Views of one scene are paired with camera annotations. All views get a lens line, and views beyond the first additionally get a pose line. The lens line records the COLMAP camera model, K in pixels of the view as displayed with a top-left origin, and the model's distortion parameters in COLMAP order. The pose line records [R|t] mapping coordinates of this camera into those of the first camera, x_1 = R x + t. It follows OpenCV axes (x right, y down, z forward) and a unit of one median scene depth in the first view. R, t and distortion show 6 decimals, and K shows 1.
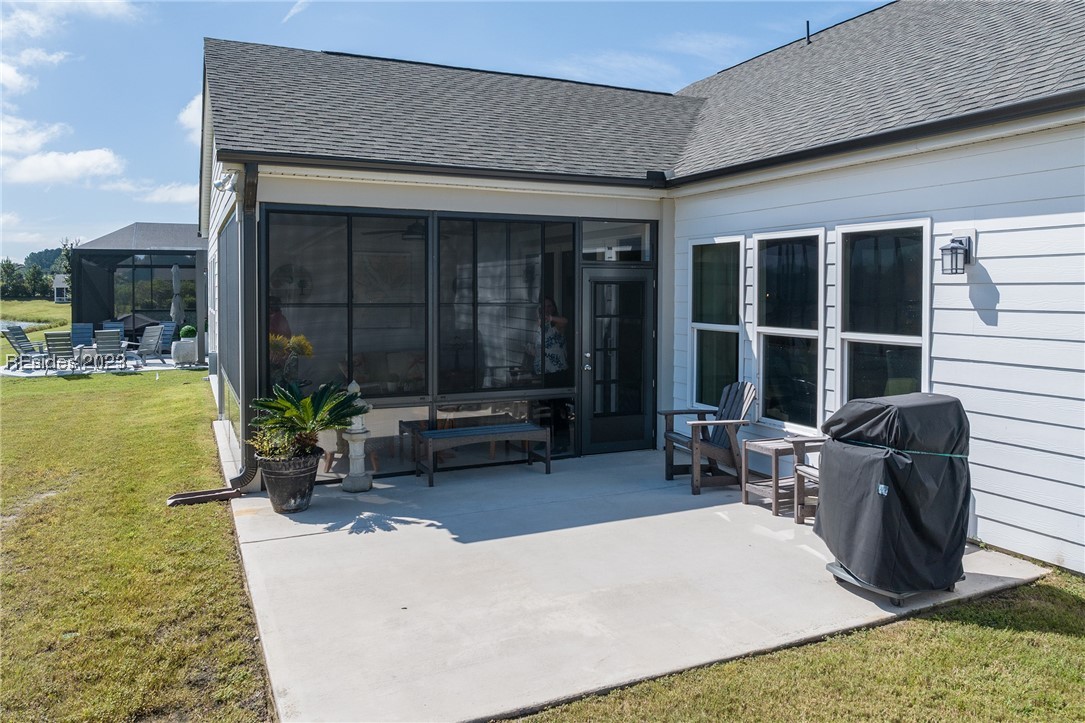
lens RADIAL K [[772.1, 0, 540.2], [0, 772.1, 350.3], [0, 0, 1]] dist [-0.031262, 0.000267]
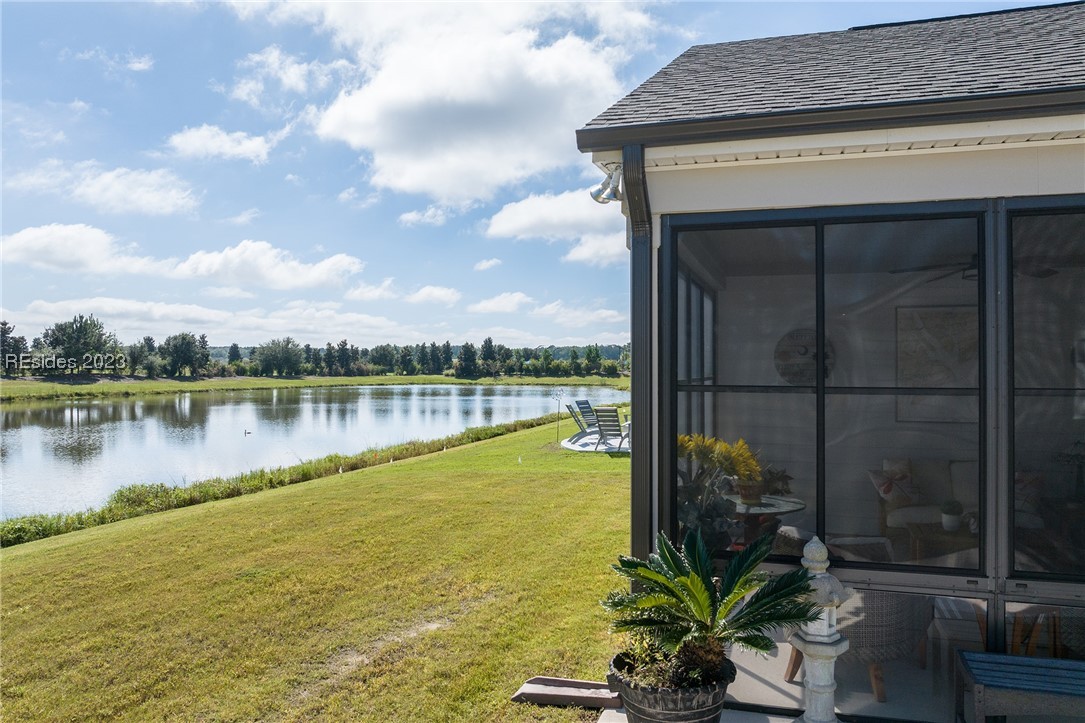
lens RADIAL K [[772.1, 0, 550.8], [0, 772.1, 350.9], [0, 0, 1]] dist [-0.031262, 0.000267]
pose [[0.739813, -0.017190, -0.672593, -0.027013], [-0.048674, 0.995687, -0.078986, -0.037439], [0.671049, 0.091173, 0.735785, 0.528986]]
